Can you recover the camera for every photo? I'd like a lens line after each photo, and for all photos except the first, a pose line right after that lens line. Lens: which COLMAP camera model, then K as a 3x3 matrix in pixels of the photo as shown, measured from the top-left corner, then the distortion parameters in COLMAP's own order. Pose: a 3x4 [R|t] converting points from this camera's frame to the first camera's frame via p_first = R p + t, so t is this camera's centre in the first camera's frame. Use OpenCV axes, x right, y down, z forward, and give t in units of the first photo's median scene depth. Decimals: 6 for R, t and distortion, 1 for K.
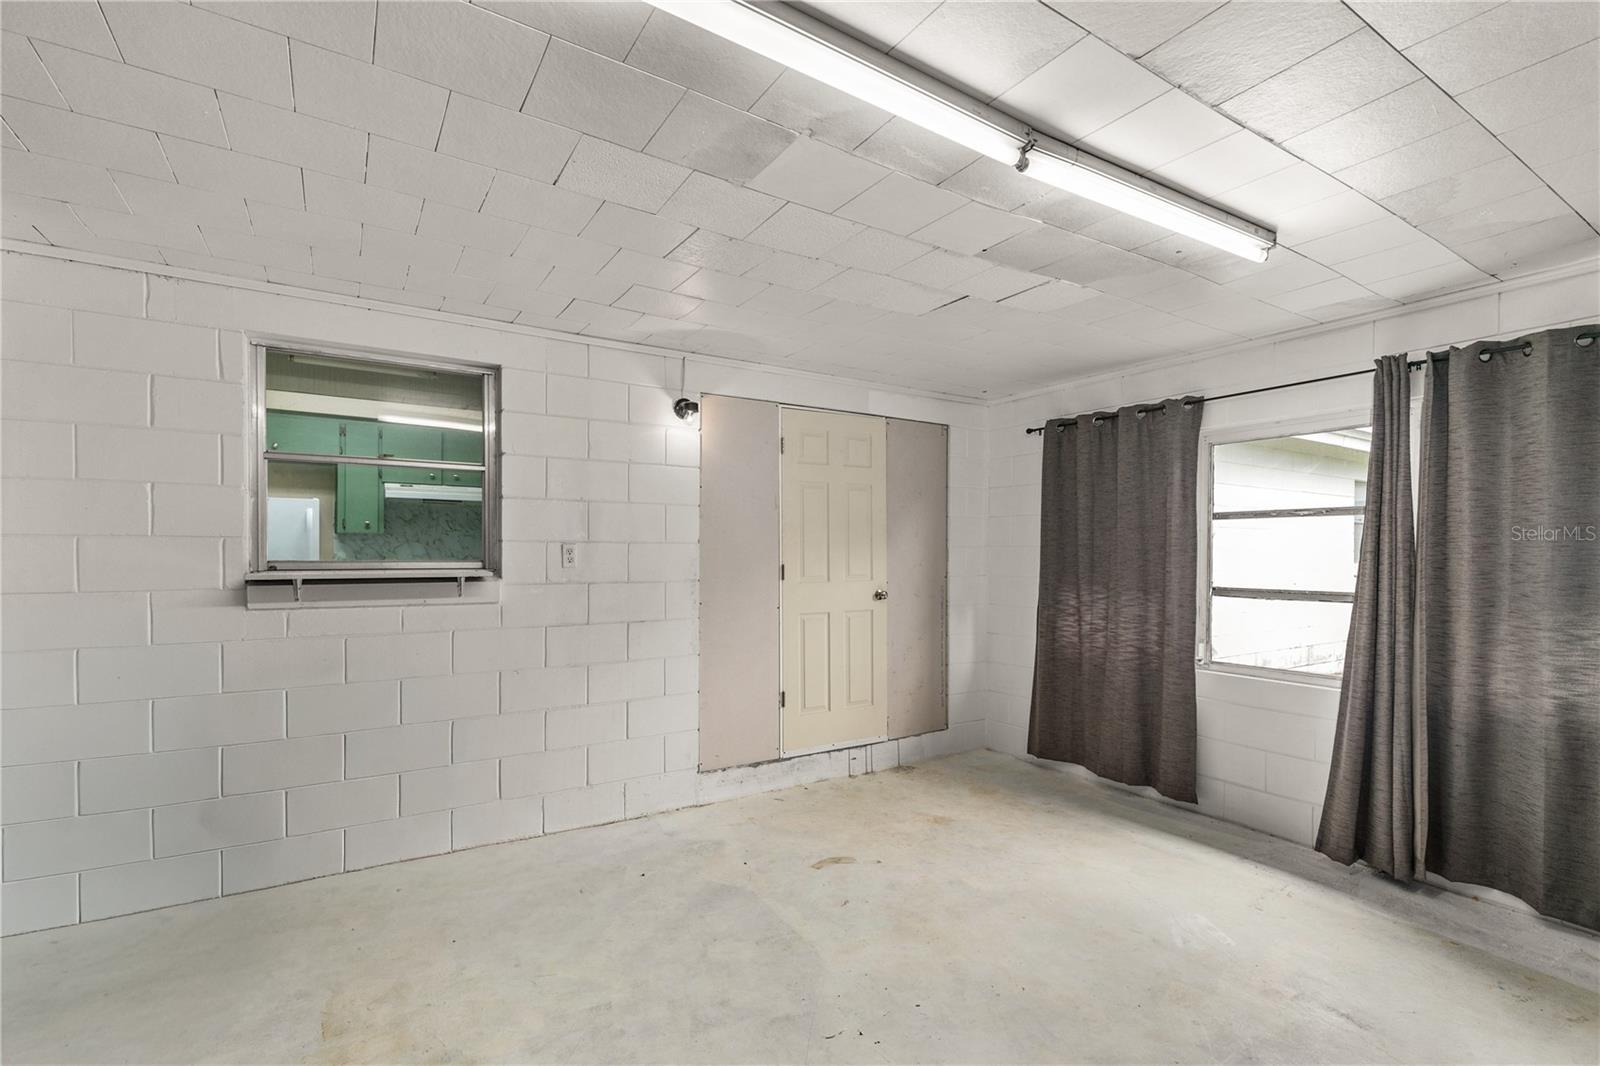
lens RADIAL K [[717.2, 0, 798.5], [0, 717.2, 539.8], [0, 0, 1]] dist [0.009272, -0.002258]
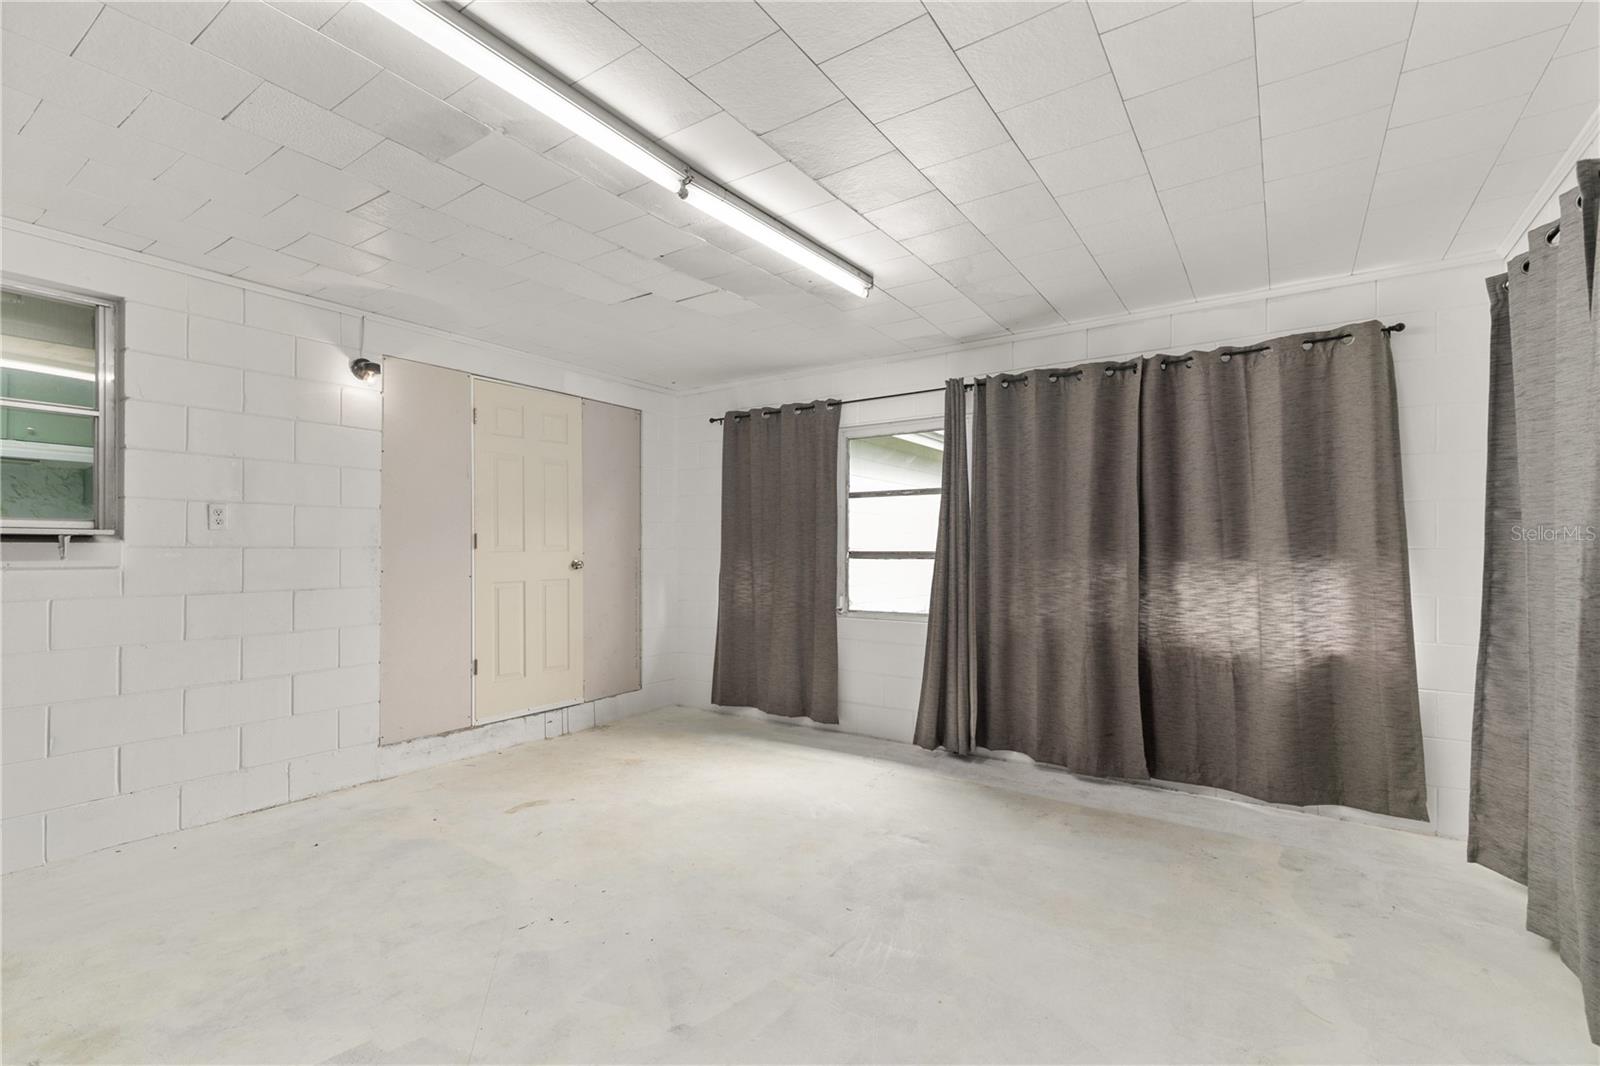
lens RADIAL K [[717.2, 0, 806.1], [0, 717.2, 540.6], [0, 0, 1]] dist [0.009272, -0.002258]
pose [[0.915816, 0.000006, 0.401599, -0.001719], [0.000547, 0.999999, -0.001262, 0.055874], [-0.401599, 0.001376, 0.915815, -0.147061]]
